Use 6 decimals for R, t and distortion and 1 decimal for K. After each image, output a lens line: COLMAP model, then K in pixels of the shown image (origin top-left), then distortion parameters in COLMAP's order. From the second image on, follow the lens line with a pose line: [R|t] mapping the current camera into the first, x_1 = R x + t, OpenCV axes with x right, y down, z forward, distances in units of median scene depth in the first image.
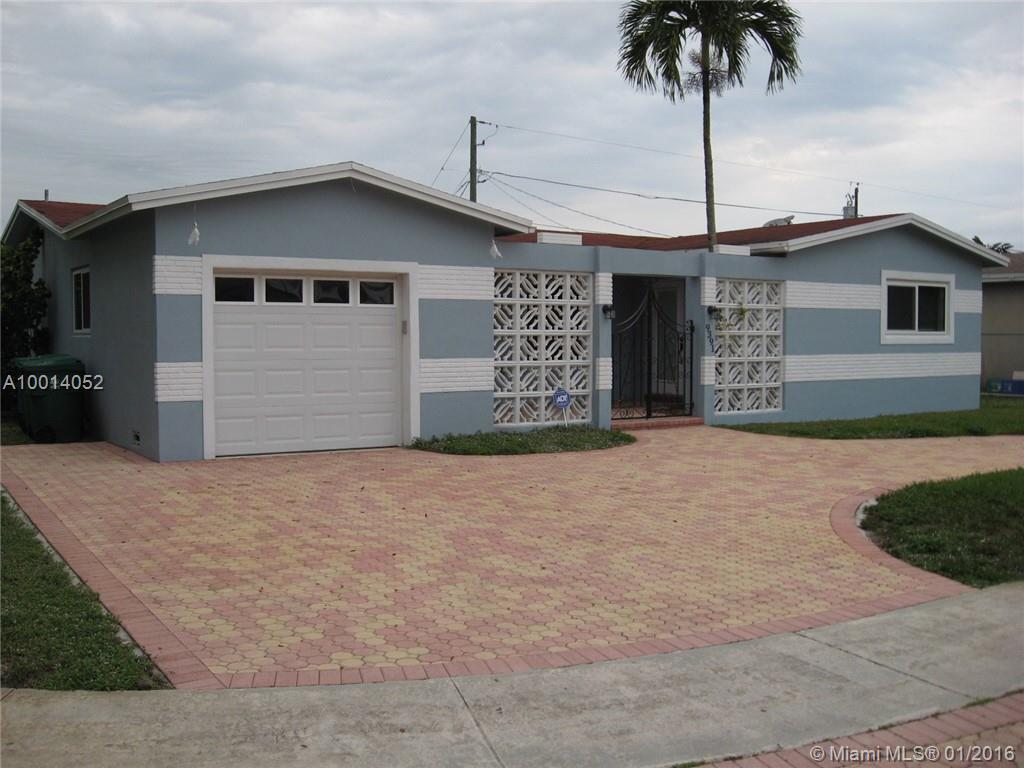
lens RADIAL K [[1061.5, 0, 510.5], [0, 1061.5, 382.2], [0, 0, 1]] dist [-0.112211, 0.000000]
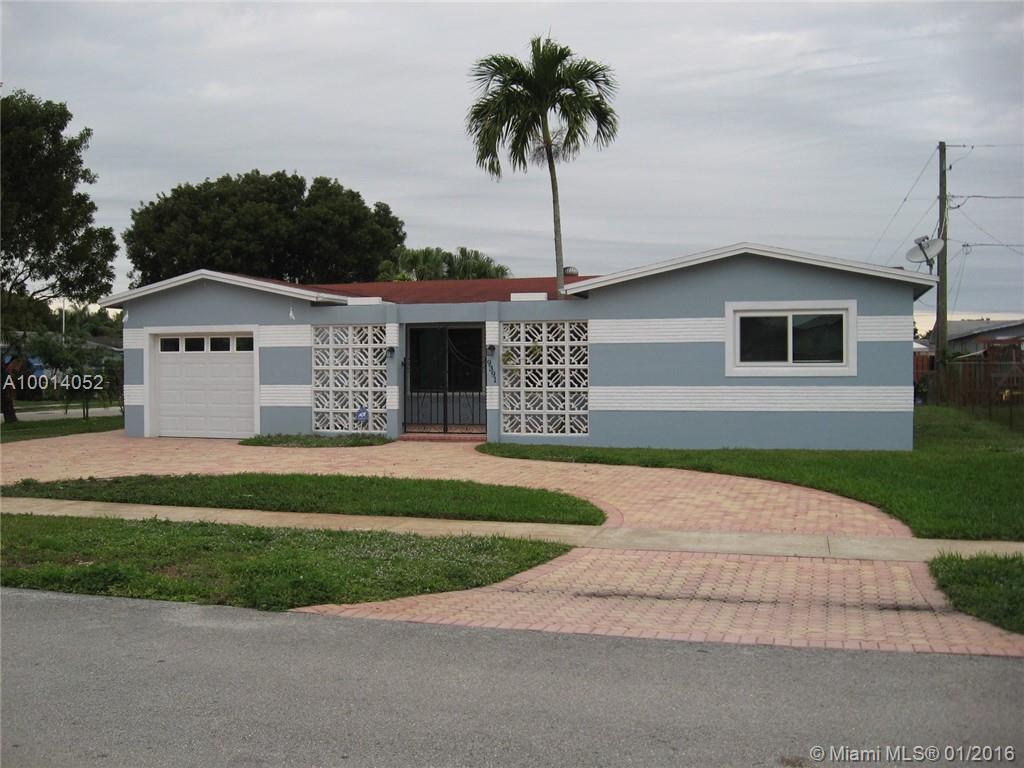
lens RADIAL K [[1061.5, 0, 507.6], [0, 1061.5, 382.4], [0, 0, 1]] dist [-0.112211, 0.000000]
pose [[0.640449, 0.007912, -0.767960, 1.156994], [-0.029441, 0.999465, -0.014255, -0.011929], [0.767436, 0.031739, 0.640339, 0.228426]]
